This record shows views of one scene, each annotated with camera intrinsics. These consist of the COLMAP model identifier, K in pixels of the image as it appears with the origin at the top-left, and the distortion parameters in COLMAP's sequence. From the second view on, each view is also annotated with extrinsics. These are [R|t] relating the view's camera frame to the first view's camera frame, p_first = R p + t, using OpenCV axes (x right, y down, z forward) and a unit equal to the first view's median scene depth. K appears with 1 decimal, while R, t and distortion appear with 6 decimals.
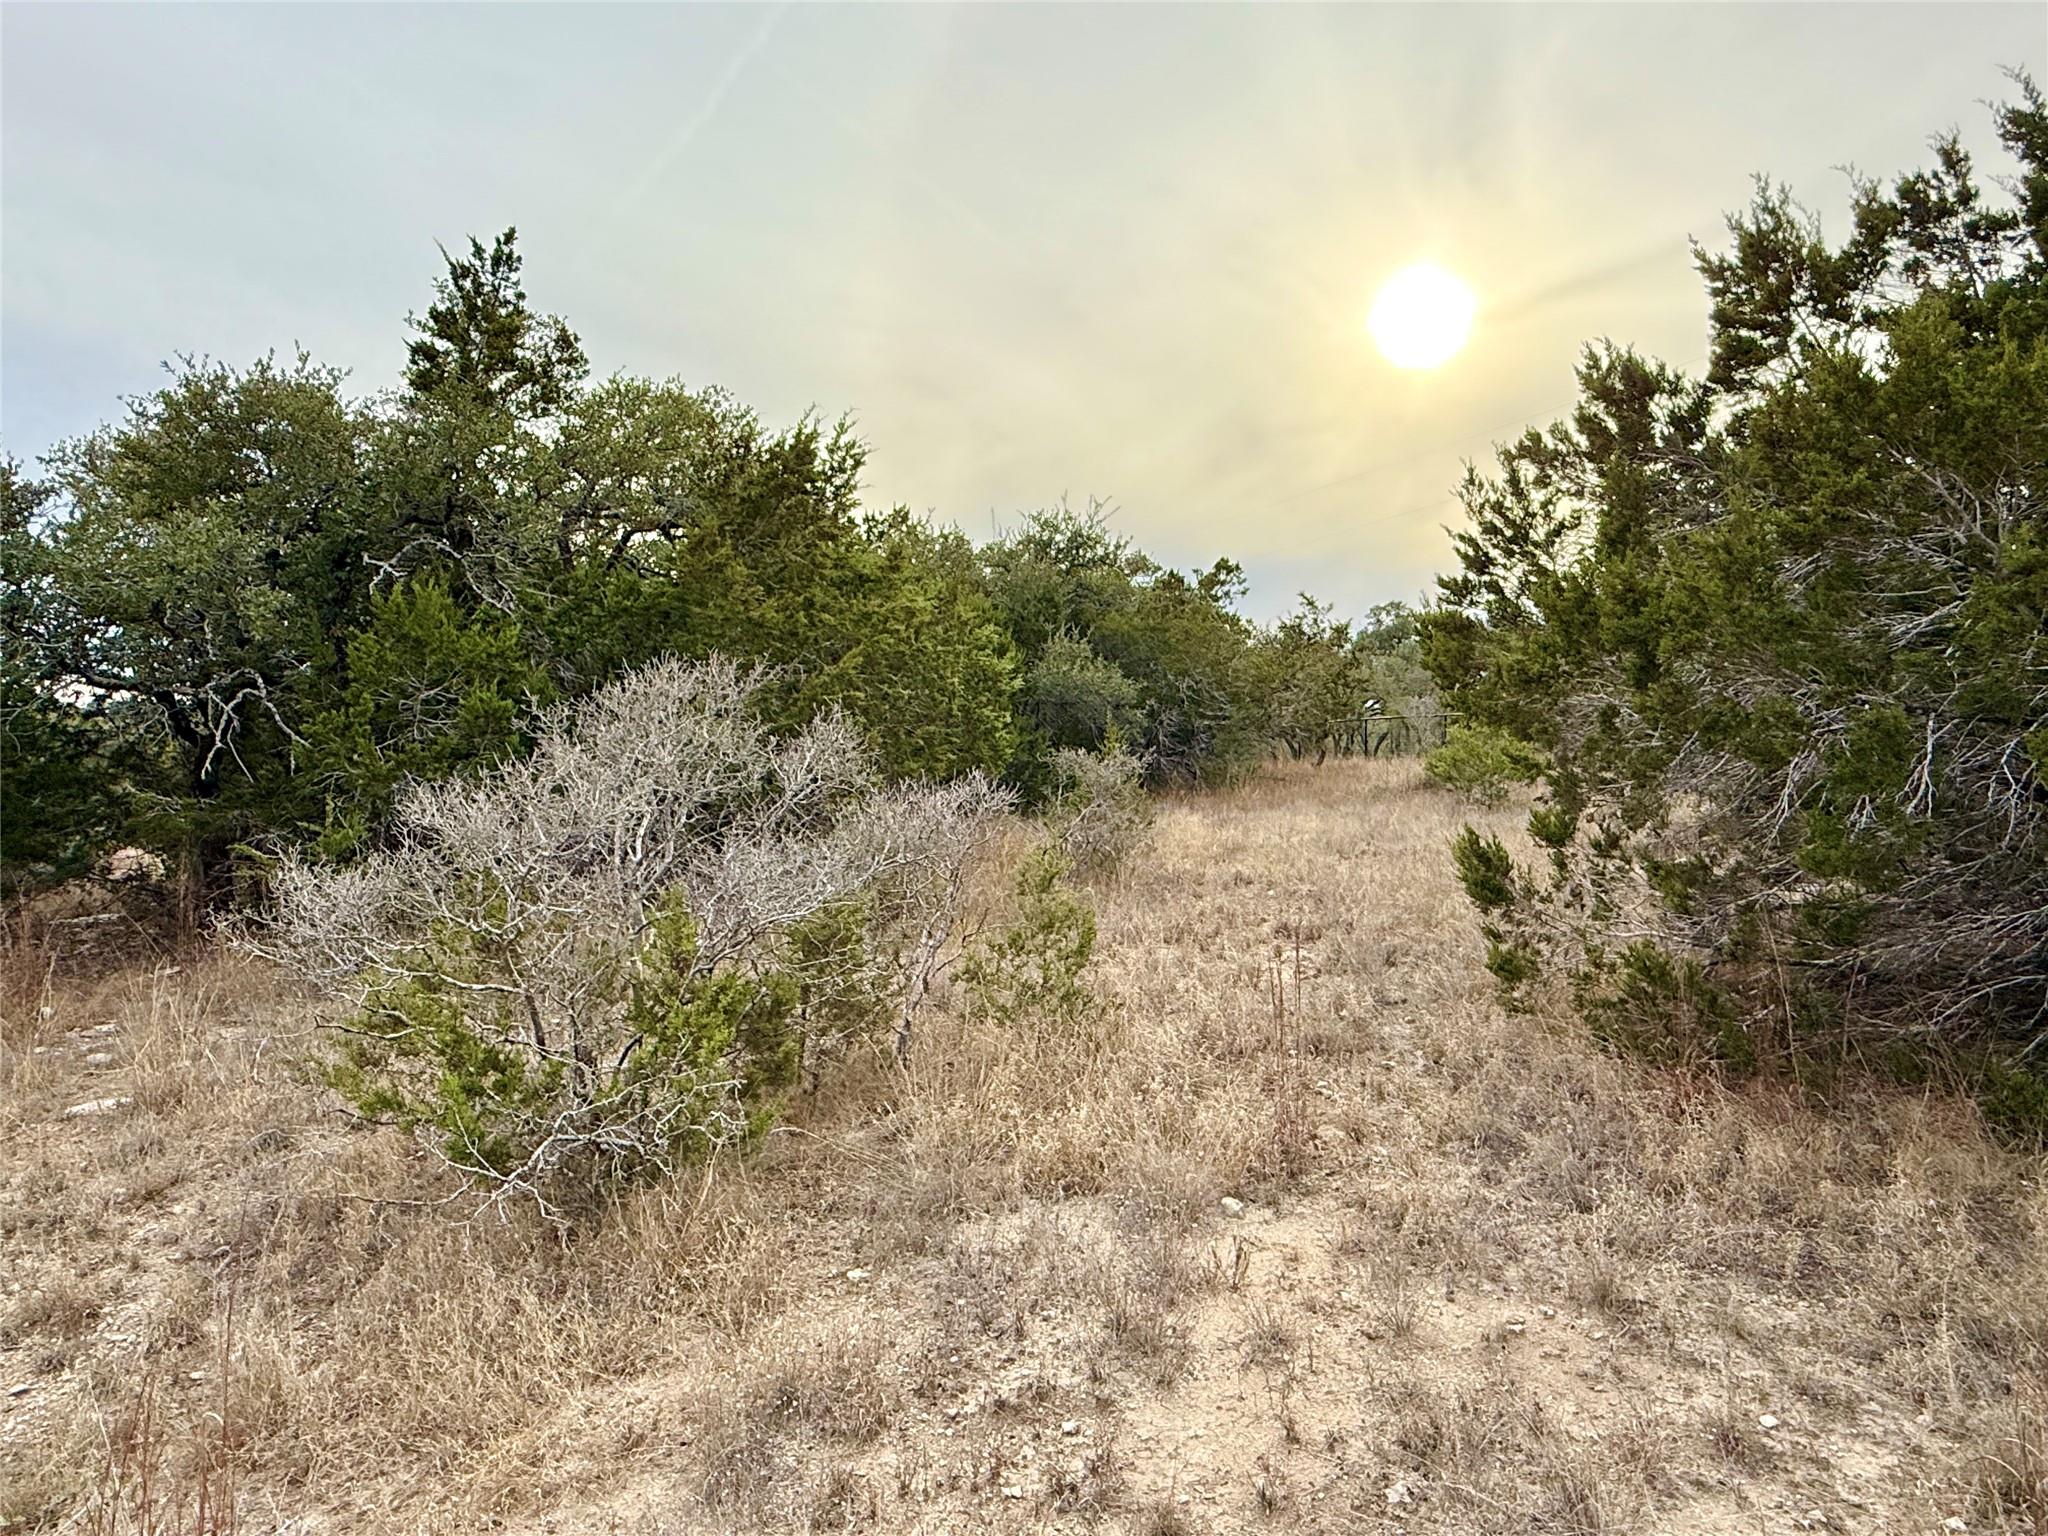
lens RADIAL K [[1301.3, 0, 1023.6], [0, 1301.3, 763.8], [0, 0, 1]] dist [-0.001062, -0.003054]
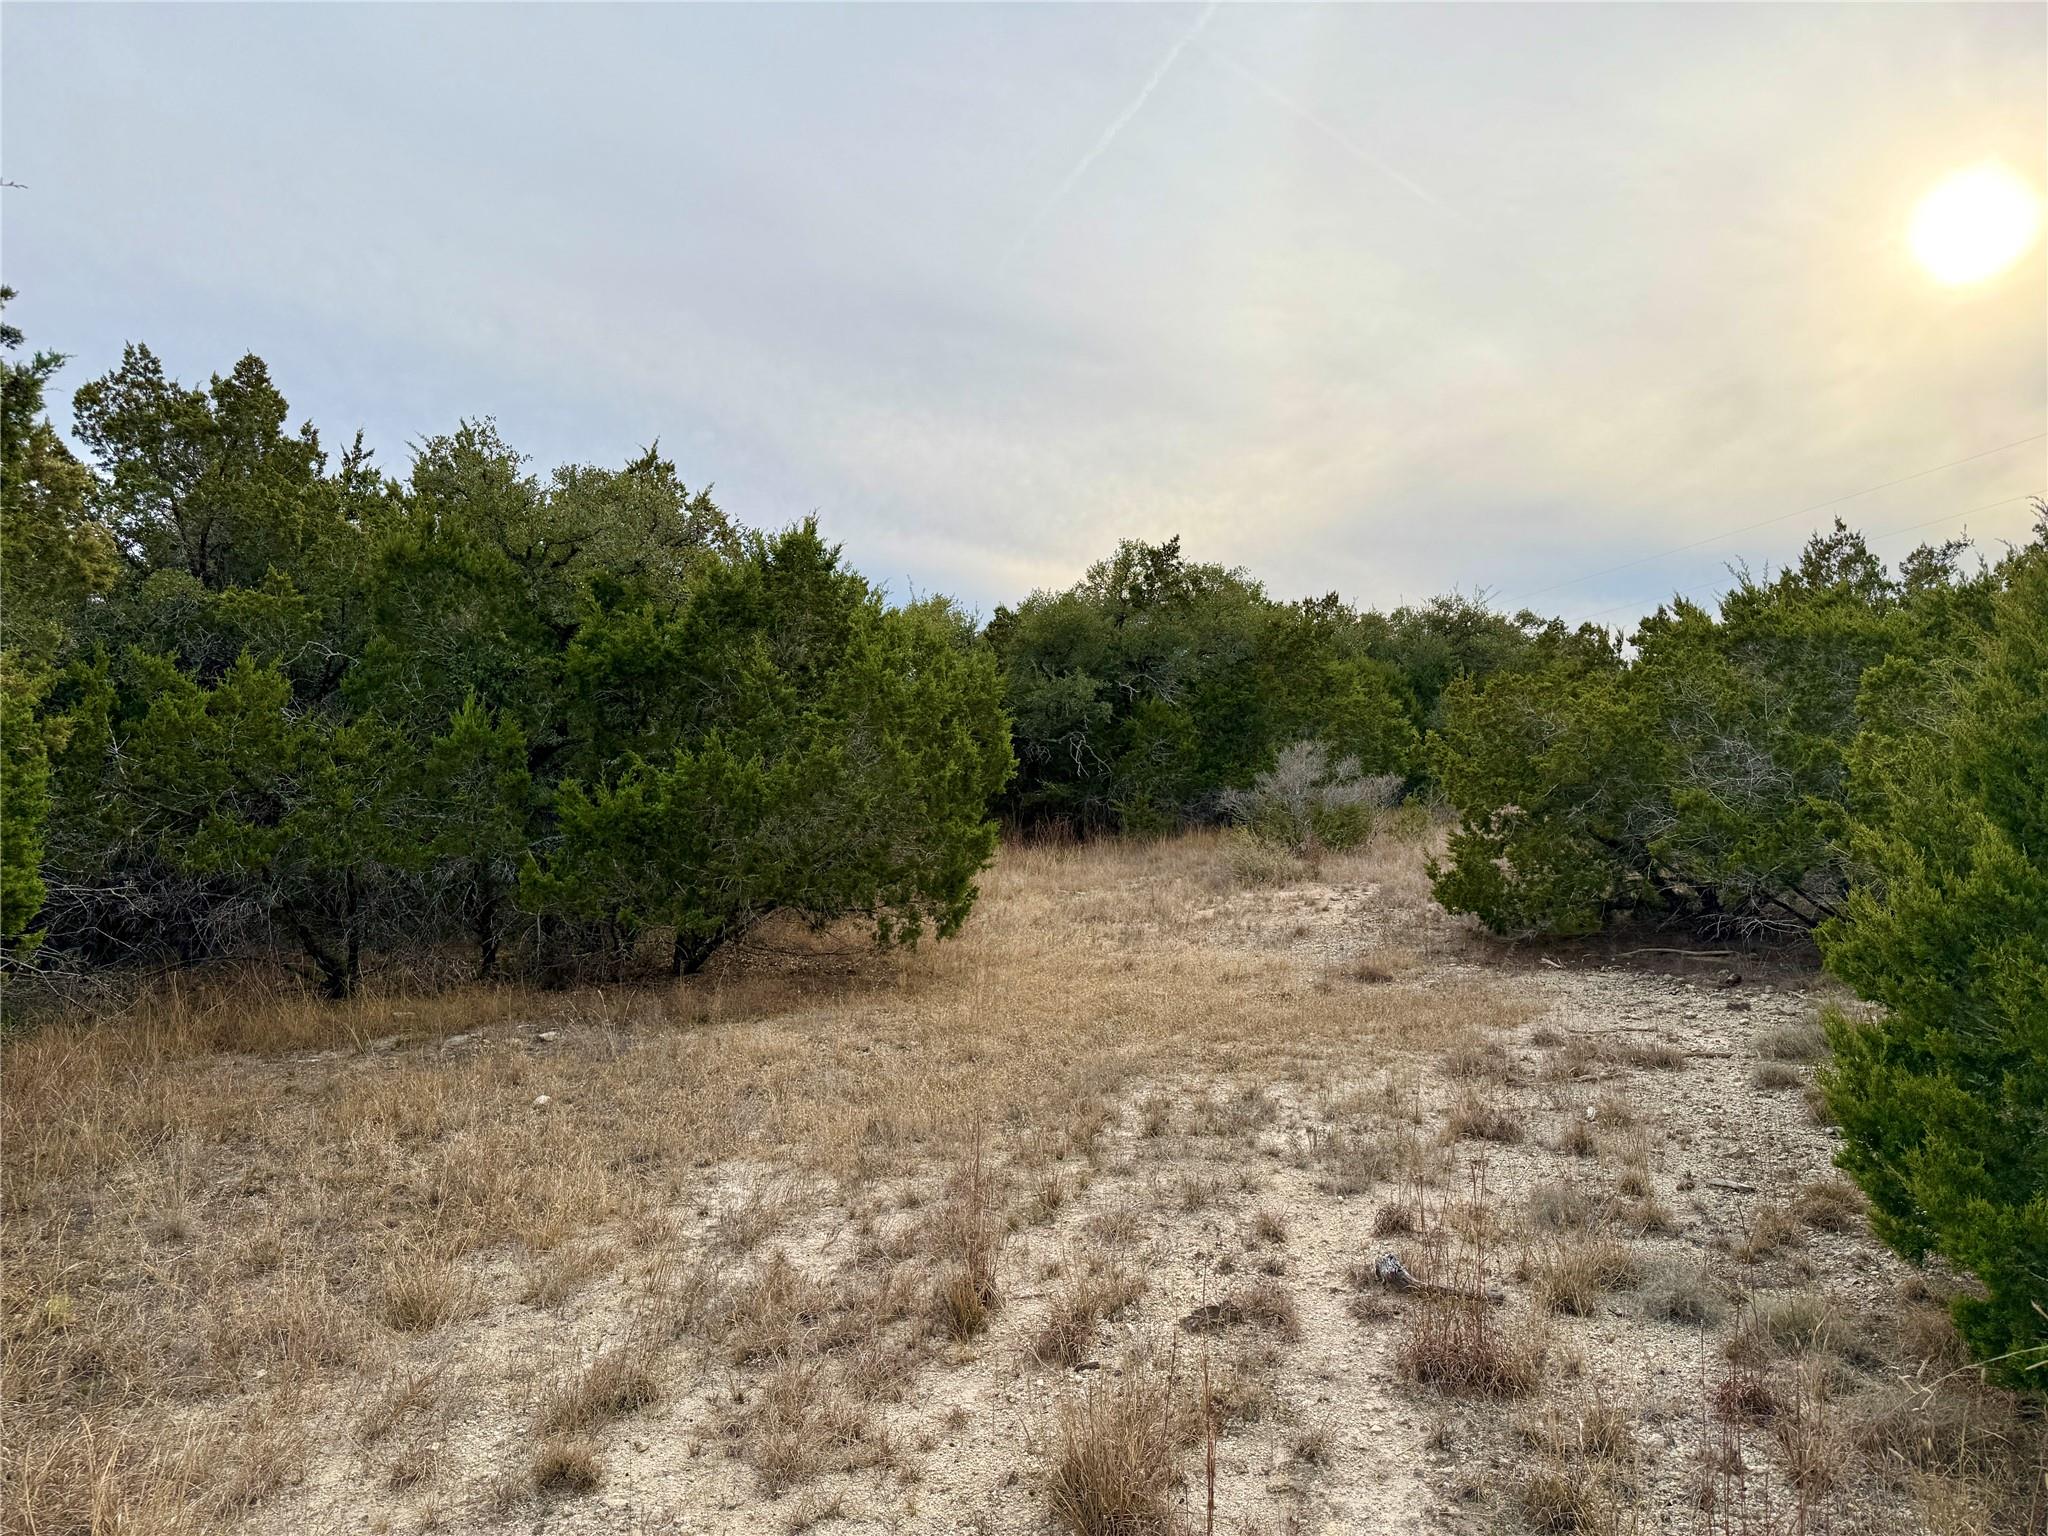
lens RADIAL K [[1420.8, 0, 1019.5], [0, 1420.8, 771.7], [0, 0, 1]] dist [-0.008693, -0.002166]
pose [[0.958620, 0.001292, -0.284686, 0.016751], [-0.005371, 0.999894, -0.013547, 0.012035], [0.284638, 0.014515, 0.958525, -0.540084]]
